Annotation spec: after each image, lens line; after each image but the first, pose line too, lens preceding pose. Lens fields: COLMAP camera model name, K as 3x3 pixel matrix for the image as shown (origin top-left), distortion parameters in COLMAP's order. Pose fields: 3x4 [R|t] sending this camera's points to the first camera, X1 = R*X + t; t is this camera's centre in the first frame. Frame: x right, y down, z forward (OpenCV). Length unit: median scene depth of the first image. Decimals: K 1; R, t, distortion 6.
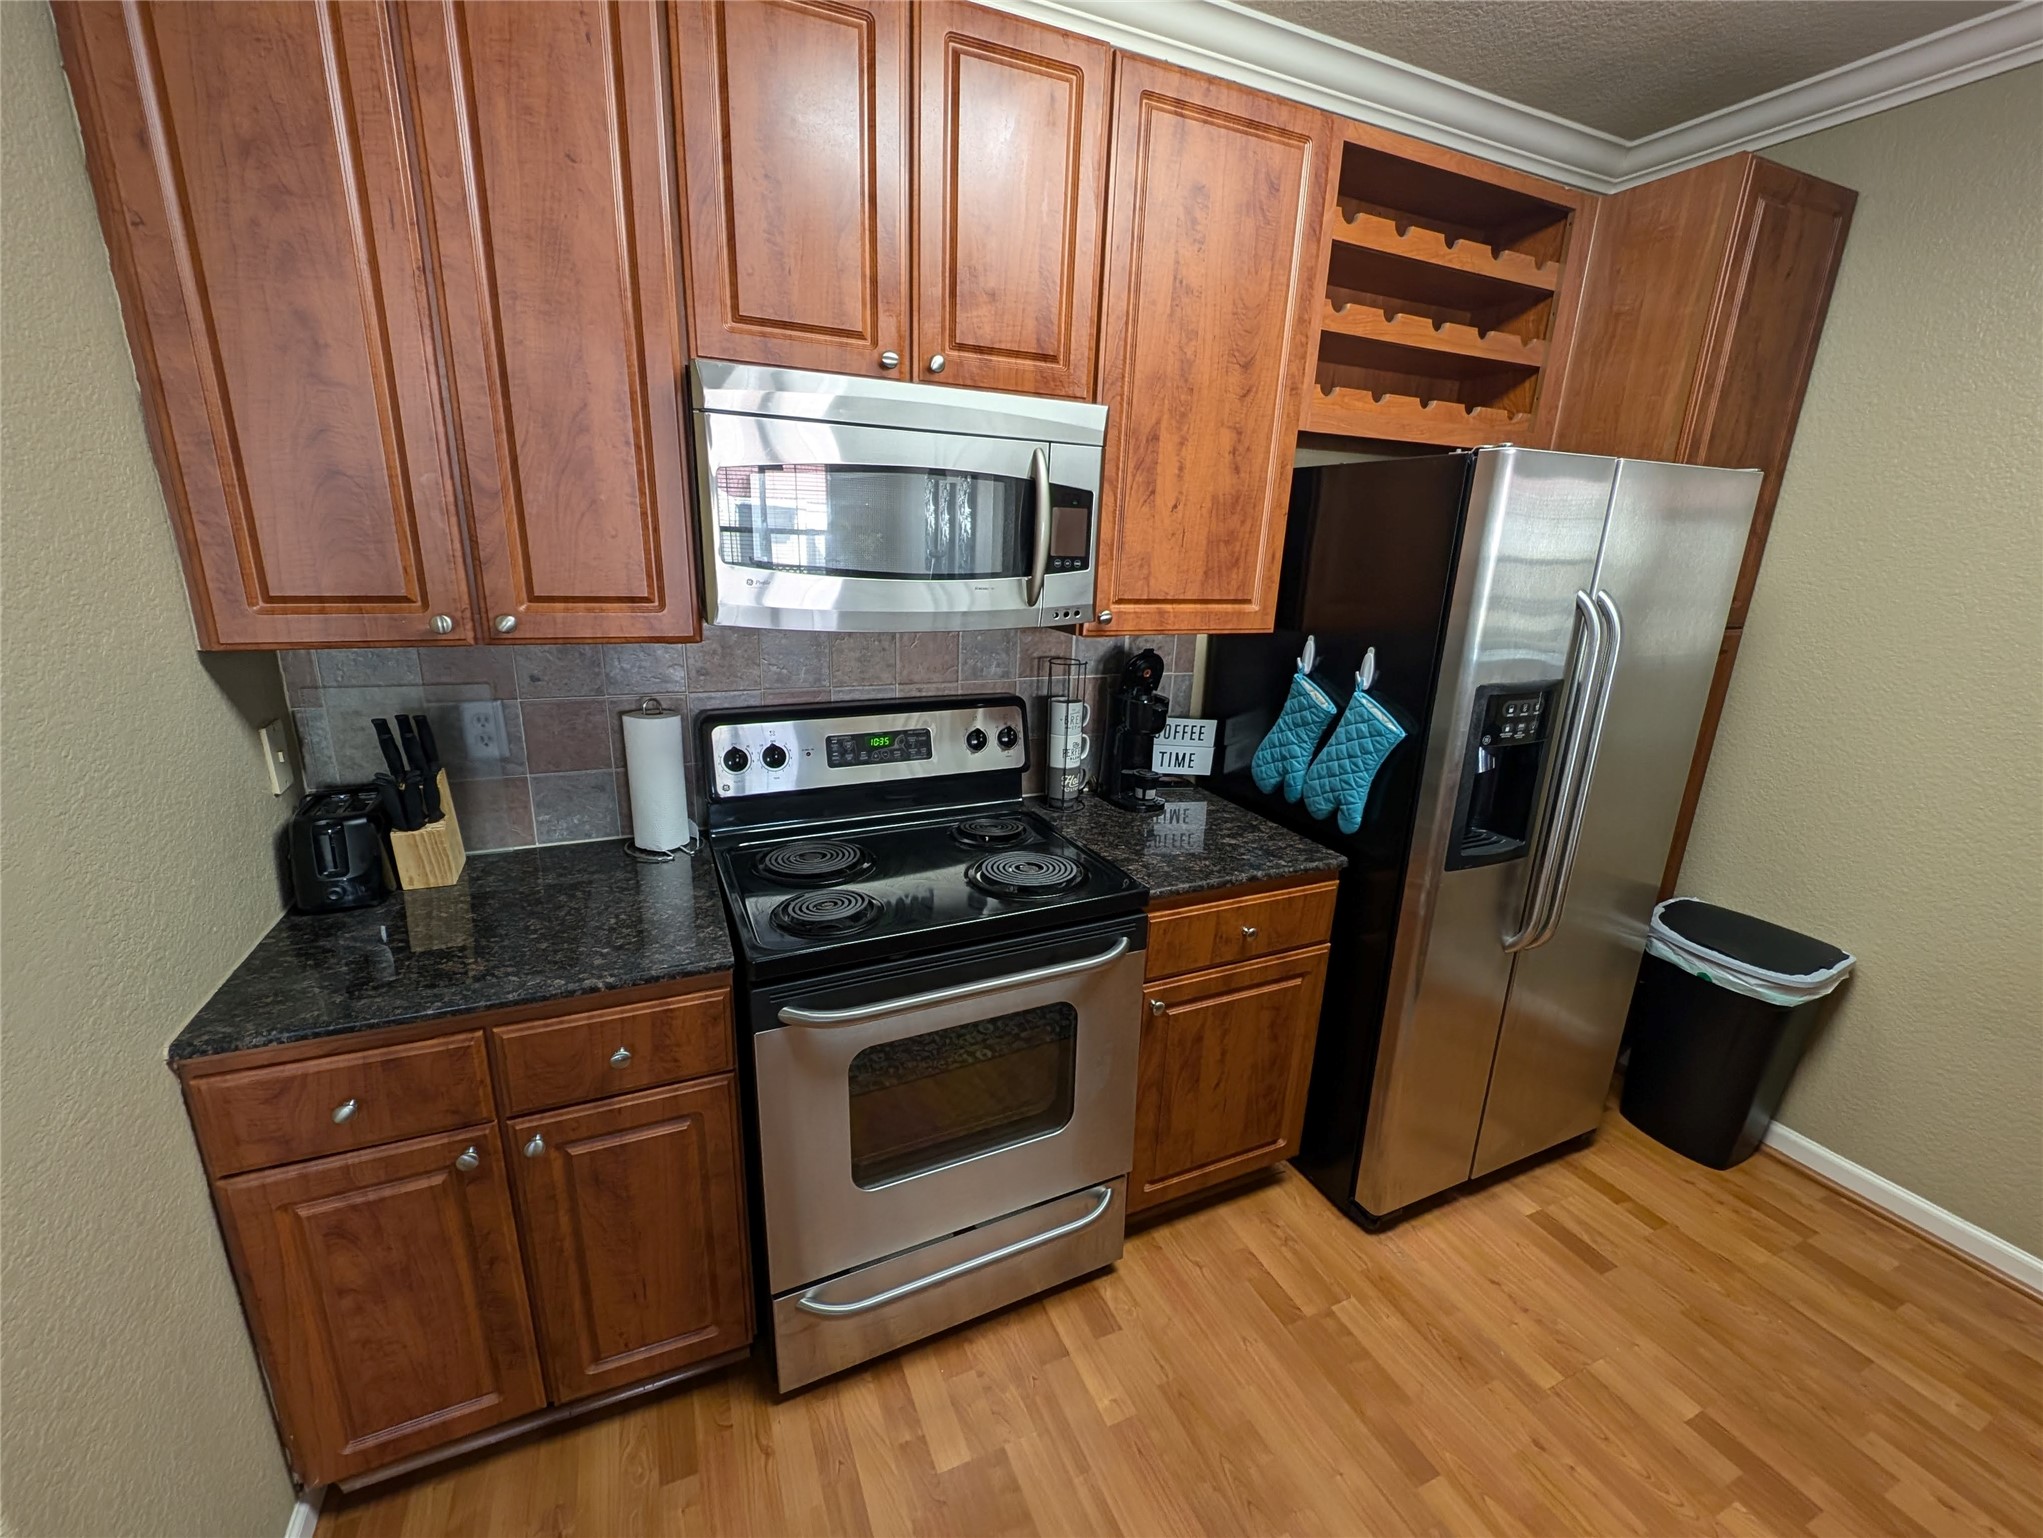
lens RADIAL K [[837.5, 0, 1018.1], [0, 837.5, 768.0], [0, 0, 1]] dist [0.008270, -0.004167]
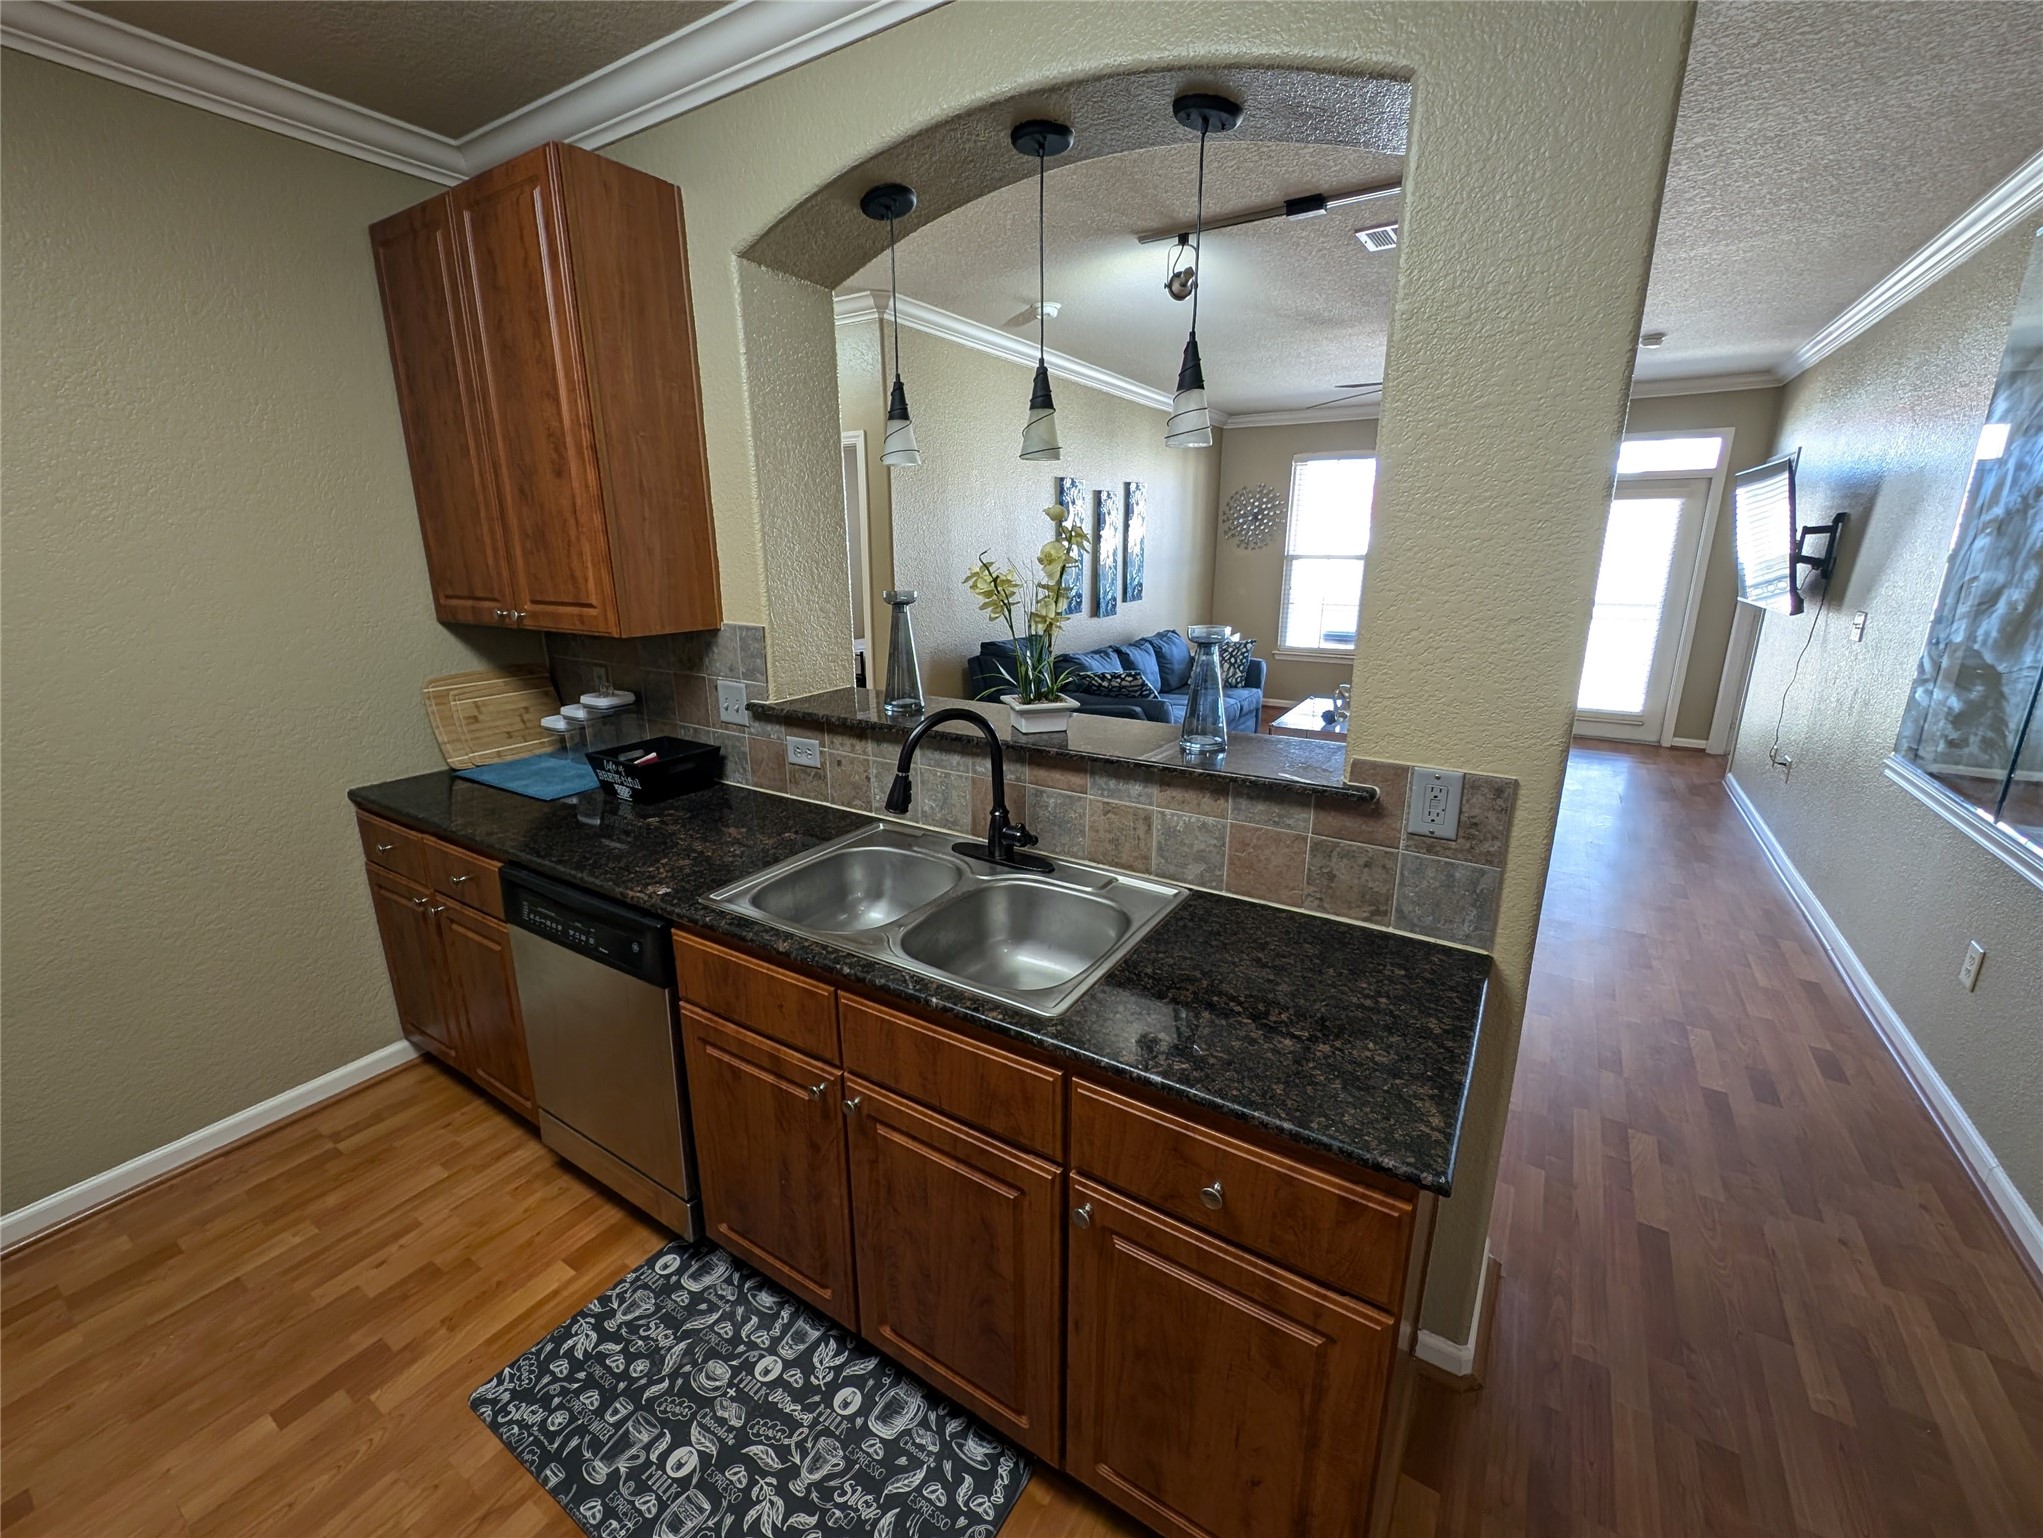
lens RADIAL K [[837.5, 0, 1009.7], [0, 837.5, 770.3], [0, 0, 1]] dist [0.008270, -0.004167]
pose [[-0.549375, -0.250583, 0.797117, -0.262554], [0.216263, 0.878826, 0.425319, -0.134813], [-0.807105, 0.406046, -0.428613, 0.401443]]
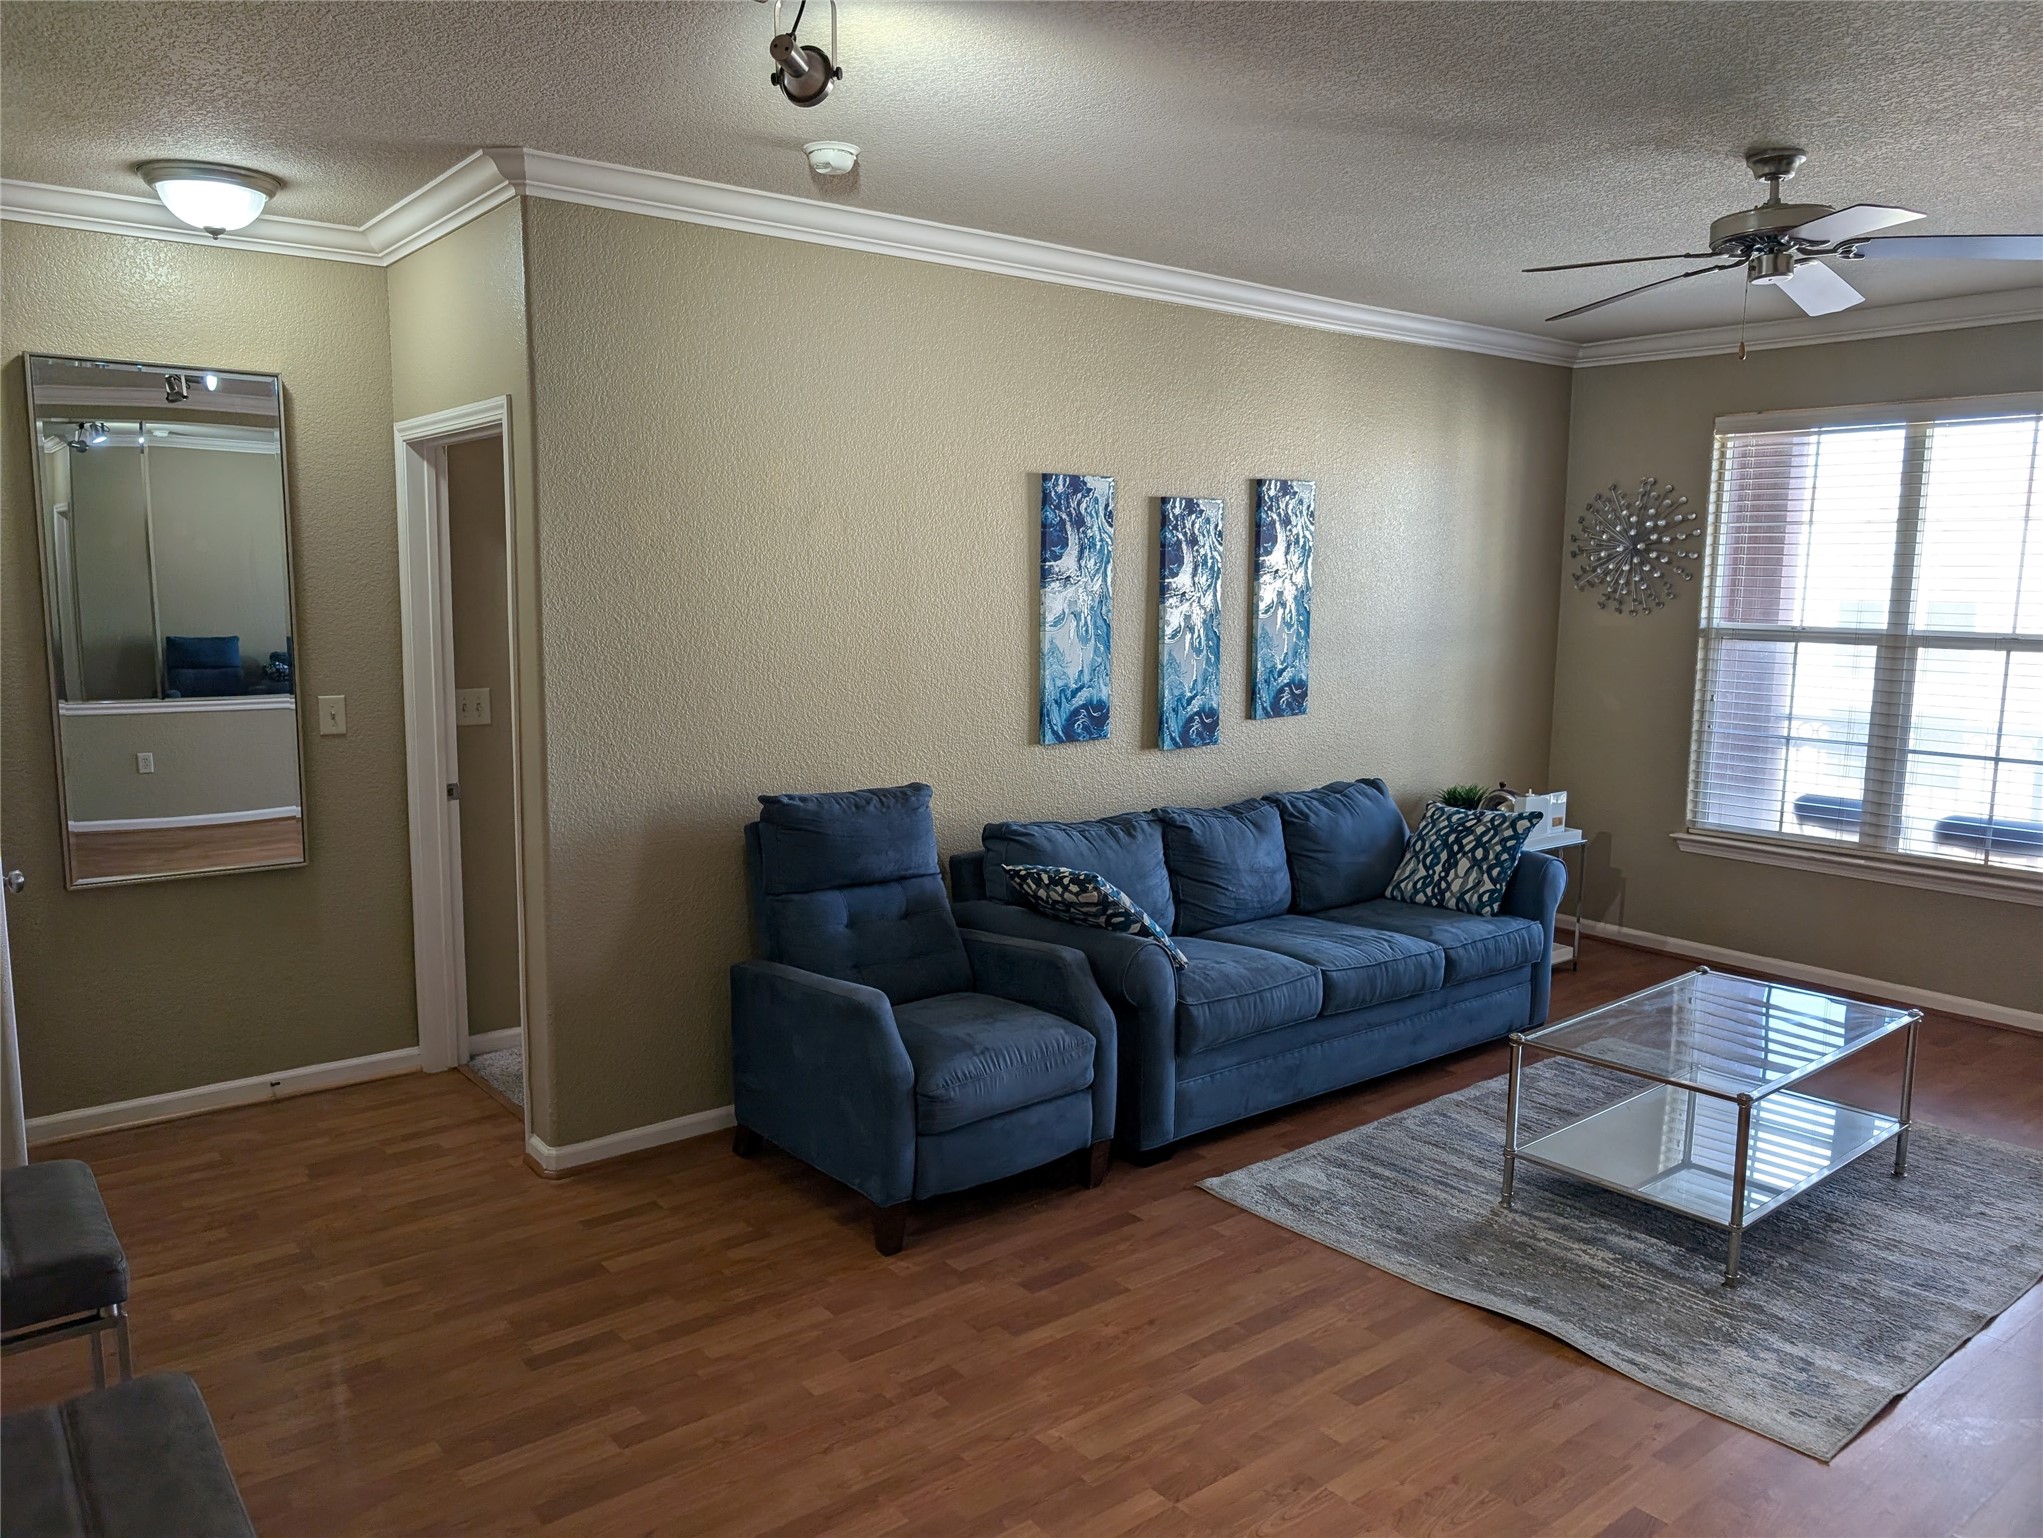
lens RADIAL K [[1470.4, 0, 1008.2], [0, 1470.4, 785.5], [0, 0, 1]] dist [0.026938, -0.026339]
pose [[-0.244796, -0.172776, 0.954056, -0.317433], [0.252511, 0.938678, 0.234782, 0.176269], [-0.936116, 0.298384, -0.186156, -0.851178]]
